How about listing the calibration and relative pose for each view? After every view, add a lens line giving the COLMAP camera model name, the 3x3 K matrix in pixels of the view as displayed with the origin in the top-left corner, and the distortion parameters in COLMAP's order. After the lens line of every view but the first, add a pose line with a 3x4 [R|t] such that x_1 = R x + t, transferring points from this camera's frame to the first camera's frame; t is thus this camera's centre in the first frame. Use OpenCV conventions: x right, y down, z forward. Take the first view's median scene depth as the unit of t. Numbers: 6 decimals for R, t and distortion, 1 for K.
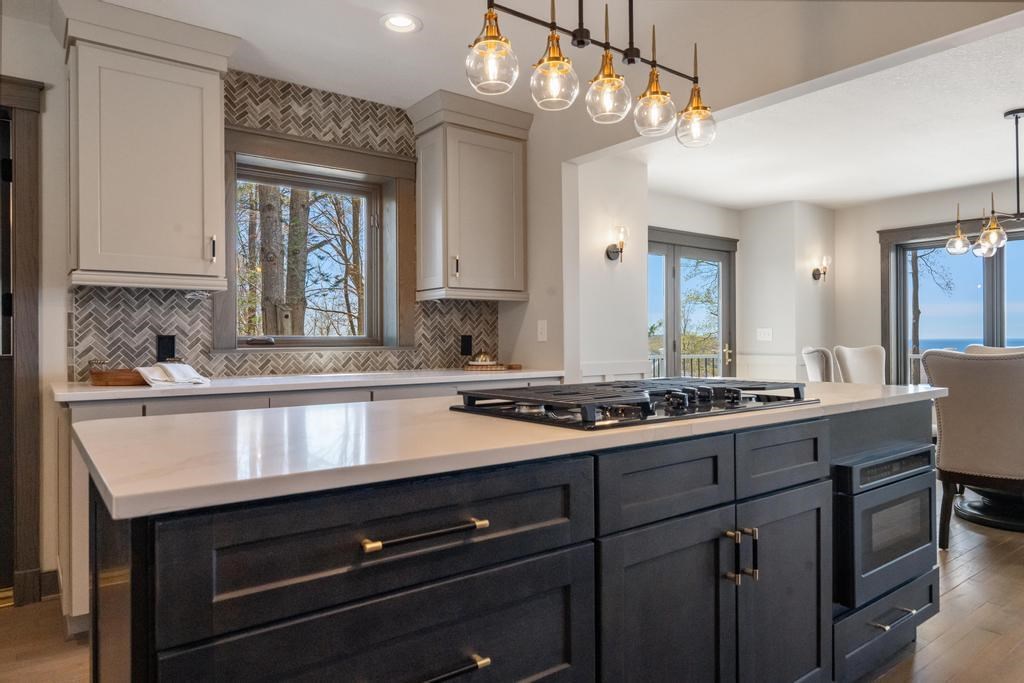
lens RADIAL K [[654.0, 0, 512.0], [0, 654.0, 341.5], [0, 0, 1]] dist [0.001400, 0.000225]
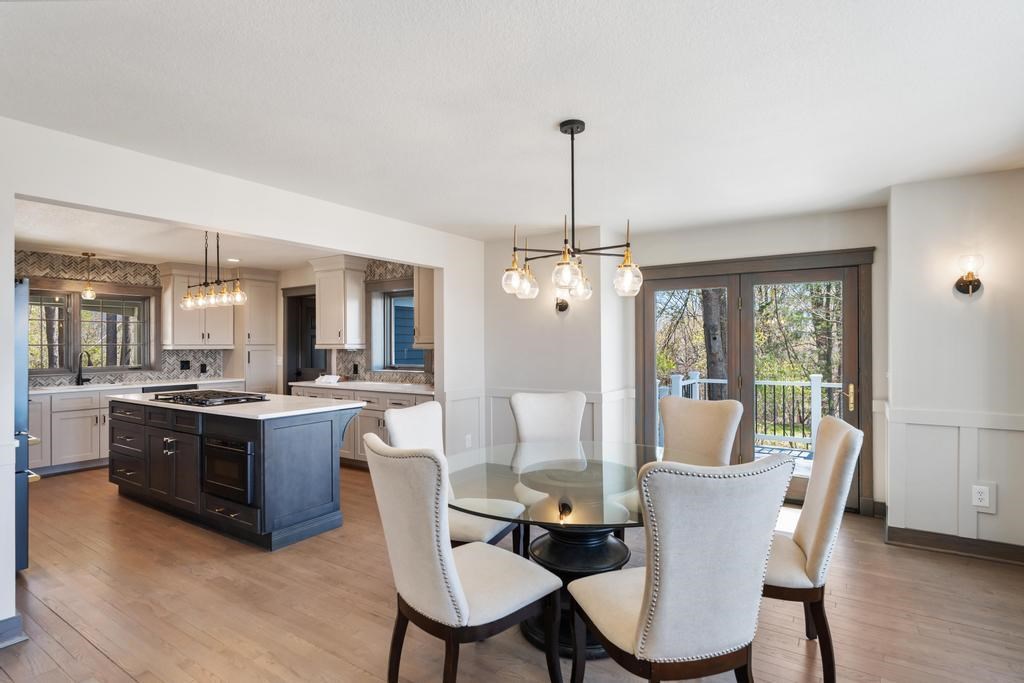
lens RADIAL K [[515.5, 0, 512.7], [0, 515.5, 343.0], [0, 0, 1]] dist [-0.011332, 0.000674]
pose [[0.331435, 0.002882, -0.943474, 1.447758], [-0.000190, 0.999996, 0.002988, -0.088667], [0.943478, -0.000811, 0.331434, 0.771305]]
